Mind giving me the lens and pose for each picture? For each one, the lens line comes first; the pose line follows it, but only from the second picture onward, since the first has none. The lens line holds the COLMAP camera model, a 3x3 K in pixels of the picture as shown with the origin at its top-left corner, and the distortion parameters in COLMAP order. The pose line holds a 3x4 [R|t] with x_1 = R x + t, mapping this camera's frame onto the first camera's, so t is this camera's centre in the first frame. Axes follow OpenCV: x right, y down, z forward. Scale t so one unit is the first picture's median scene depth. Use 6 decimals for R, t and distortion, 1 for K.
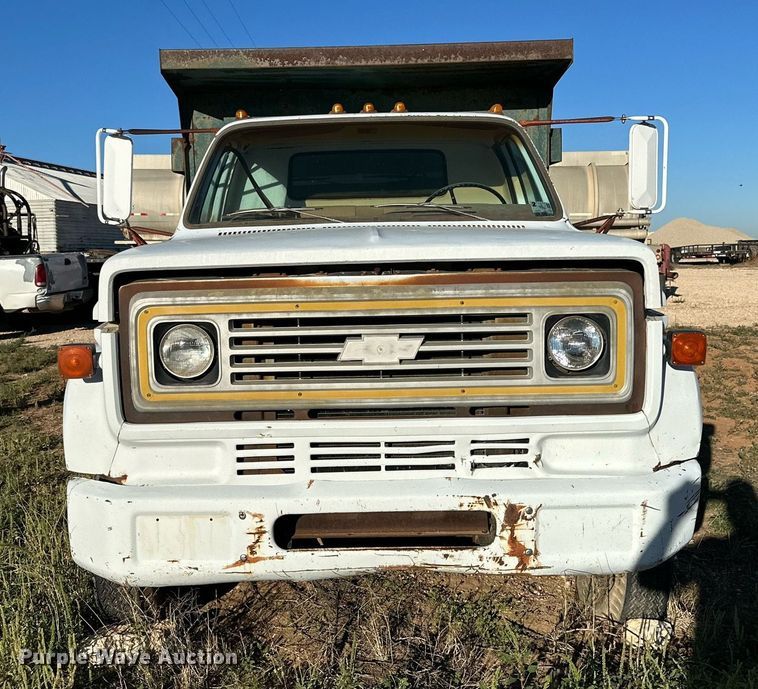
lens RADIAL K [[932.2, 0, 375.8], [0, 932.2, 309.5], [0, 0, 1]] dist [0.147266, 0.000000]
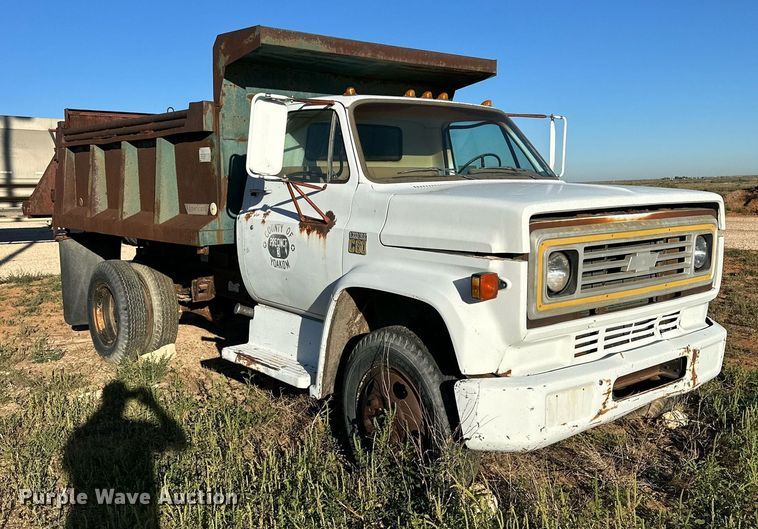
lens RADIAL K [[714.2, 0, 378.9], [0, 714.2, 261.9], [0, 0, 1]] dist [0.056095, 0.000000]
pose [[0.765191, -0.056856, 0.641288, -1.070958], [0.047459, 0.998364, 0.031885, -0.015264], [-0.642052, 0.006037, 0.766637, 0.370480]]
